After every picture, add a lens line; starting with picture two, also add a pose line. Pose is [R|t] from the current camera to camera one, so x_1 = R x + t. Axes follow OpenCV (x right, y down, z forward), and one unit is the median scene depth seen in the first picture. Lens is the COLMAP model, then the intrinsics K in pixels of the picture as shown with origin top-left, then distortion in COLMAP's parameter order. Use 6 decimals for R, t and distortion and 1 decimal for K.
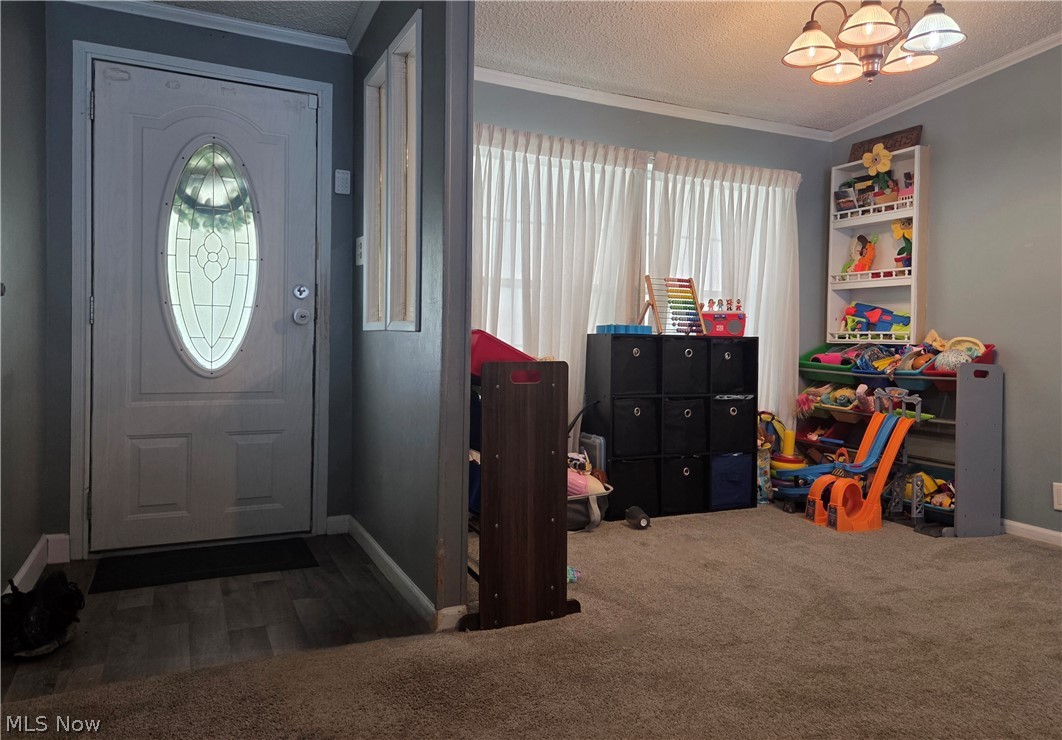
lens RADIAL K [[739.8, 0, 530.9], [0, 739.8, 366.7], [0, 0, 1]] dist [-0.004848, -0.001270]
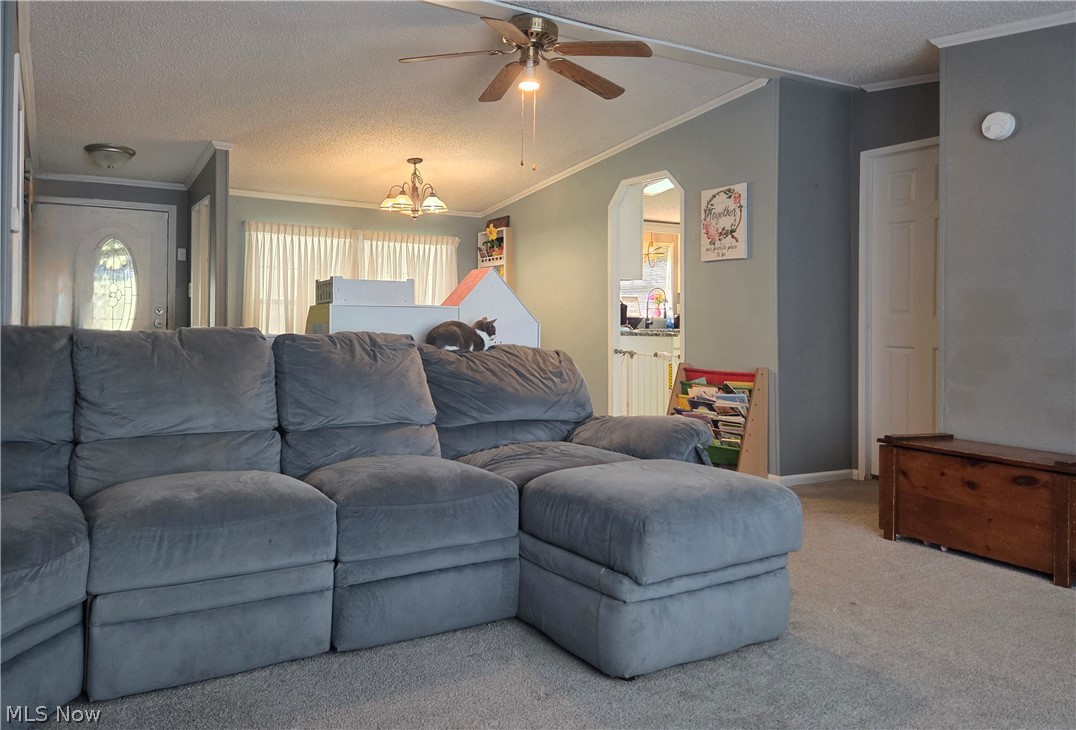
lens RADIAL K [[765.3, 0, 519.5], [0, 765.3, 332.7], [0, 0, 1]] dist [0.037693, 0.001227]
pose [[0.995638, -0.007205, 0.093024, 0.412759], [0.009465, 0.999670, -0.023883, 0.019261], [-0.092821, 0.024660, 0.995377, -1.039822]]
